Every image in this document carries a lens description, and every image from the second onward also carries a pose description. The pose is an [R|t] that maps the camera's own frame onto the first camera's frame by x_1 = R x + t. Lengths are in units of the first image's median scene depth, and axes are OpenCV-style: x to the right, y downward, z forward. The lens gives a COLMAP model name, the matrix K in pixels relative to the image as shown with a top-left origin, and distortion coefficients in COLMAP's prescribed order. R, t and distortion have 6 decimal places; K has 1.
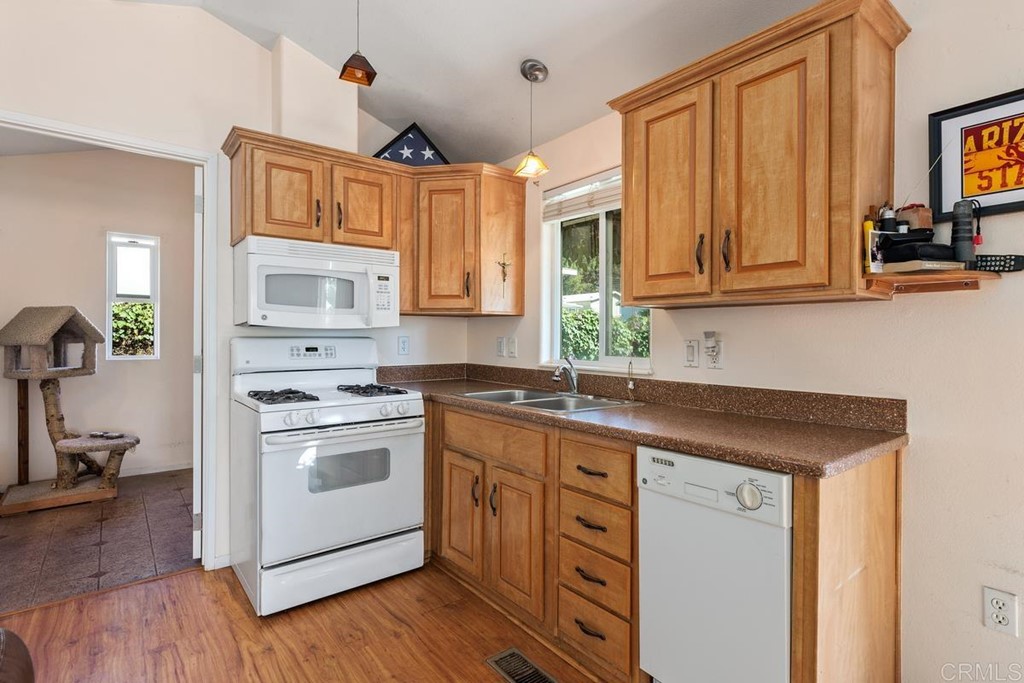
lens RADIAL K [[500.3, 0, 511.6], [0, 500.3, 337.4], [0, 0, 1]] dist [0.000107, 0.000140]
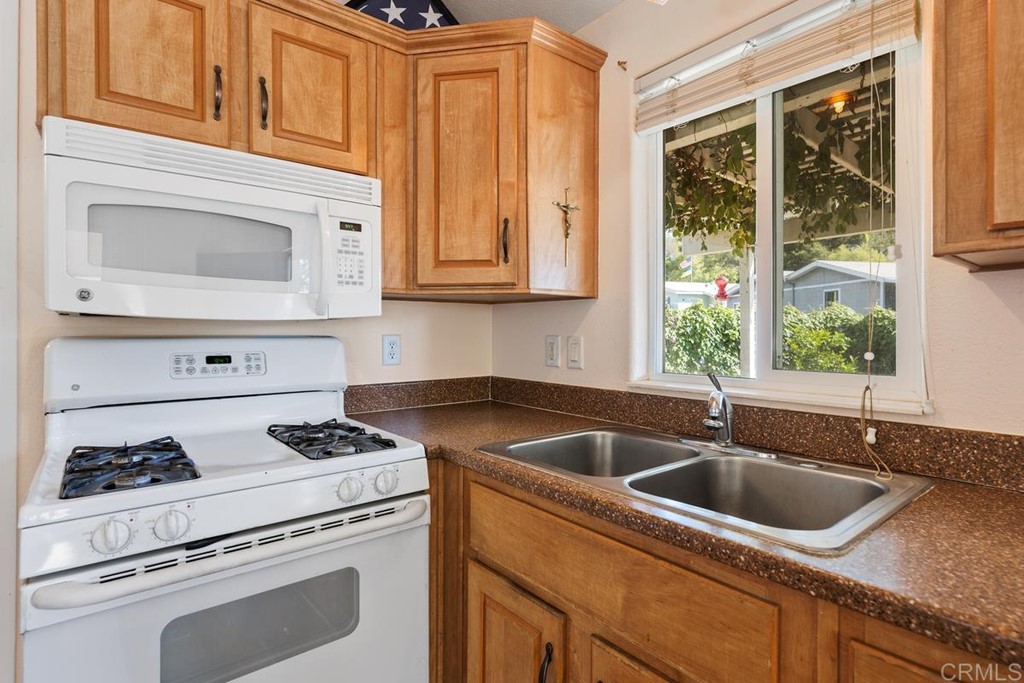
lens RADIAL K [[506.6, 0, 513.9], [0, 506.6, 333.5], [0, 0, 1]] dist [-0.001572, -0.000182]
pose [[0.999942, -0.004762, 0.009609, -0.089935], [0.004788, 0.999985, -0.002696, -0.001176], [-0.009596, 0.002742, 0.999950, 0.470605]]
